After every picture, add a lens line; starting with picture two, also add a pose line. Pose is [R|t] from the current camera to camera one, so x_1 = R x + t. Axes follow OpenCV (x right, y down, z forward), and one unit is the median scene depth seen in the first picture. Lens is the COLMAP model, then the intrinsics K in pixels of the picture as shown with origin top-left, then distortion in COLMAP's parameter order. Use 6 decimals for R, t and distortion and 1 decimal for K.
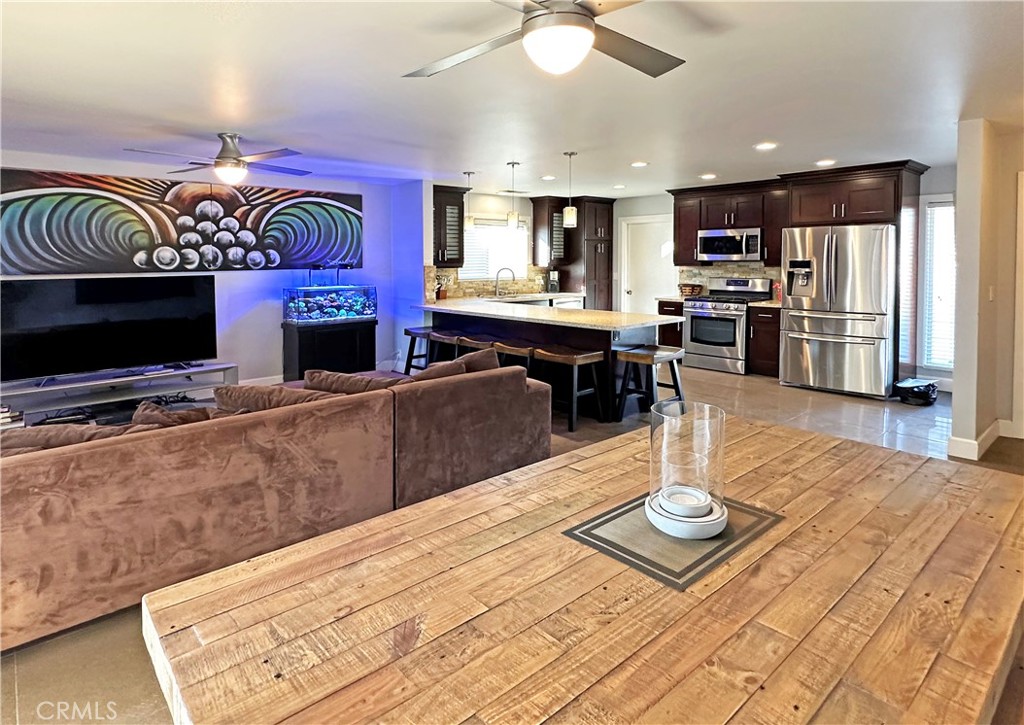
lens RADIAL K [[498.2, 0, 531.8], [0, 498.2, 266.8], [0, 0, 1]] dist [-0.014958, 0.000321]
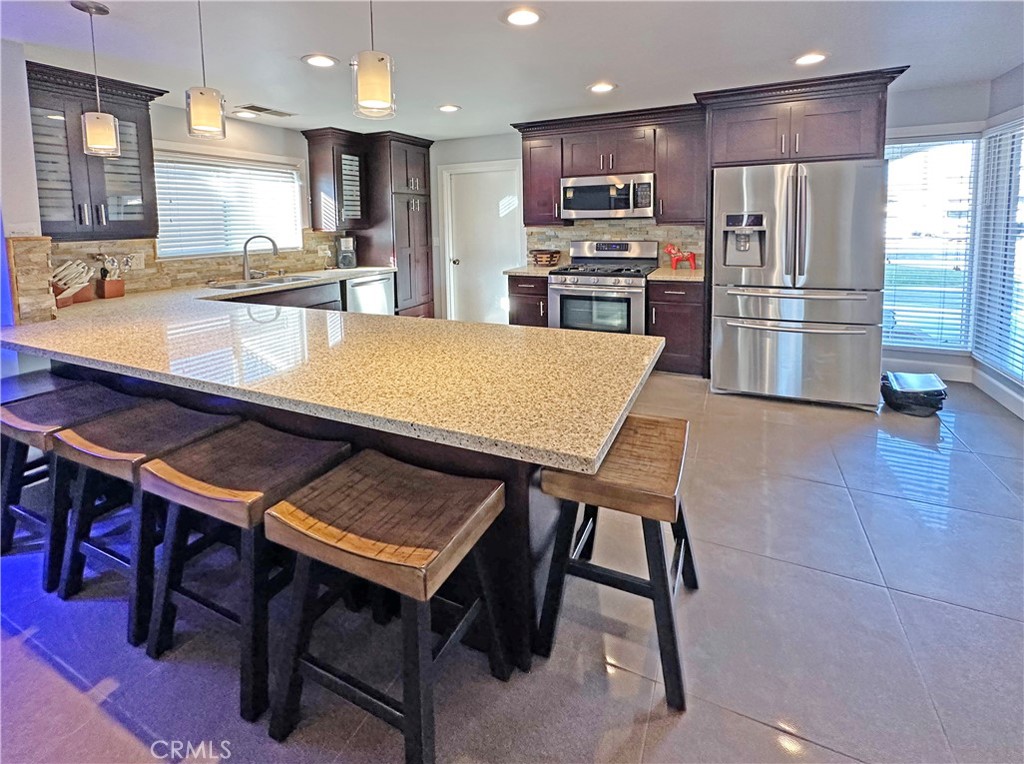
lens RADIAL K [[476.8, 0, 596.0], [0, 476.8, 250.2], [0, 0, 1]] dist [-0.000563, -0.000219]
pose [[0.867811, -0.044446, 0.494903, 0.023507], [0.021309, 0.998404, 0.052299, -0.001901], [-0.496437, -0.034840, 0.867373, 0.350064]]
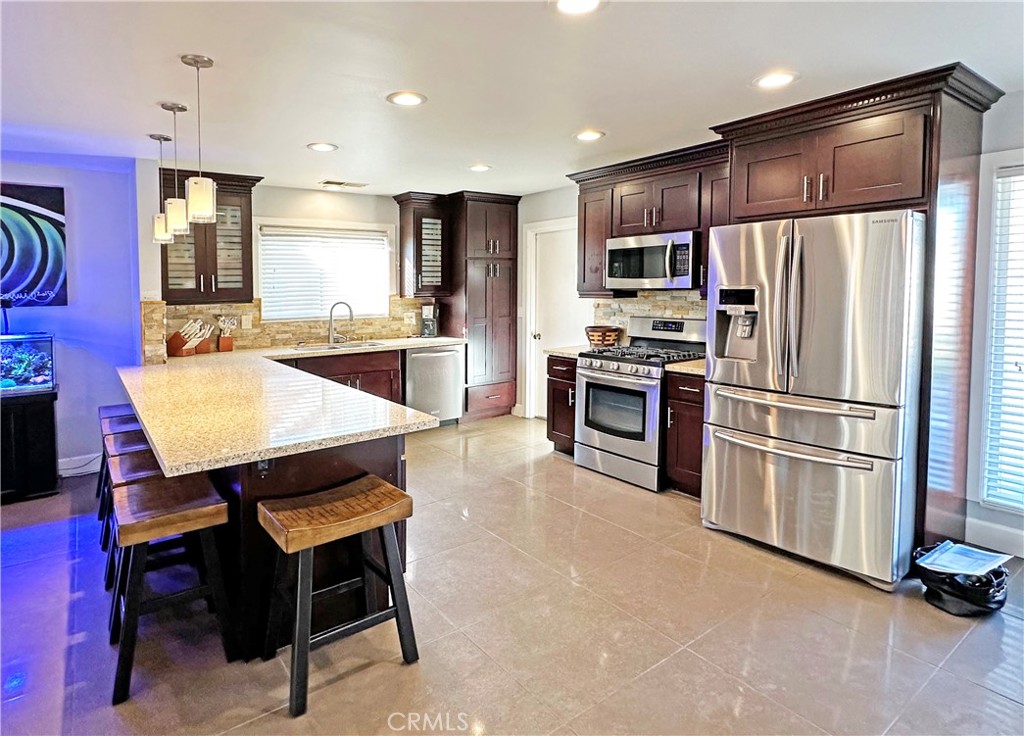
lens RADIAL K [[624.6, 0, 475.0], [0, 624.6, 317.2], [0, 0, 1]] dist [-0.008997, 0.001690]
pose [[0.999722, -0.006746, -0.022589, 0.190445], [0.007521, 0.999380, 0.034388, -0.005602], [0.022343, -0.034548, 0.999153, 0.235515]]
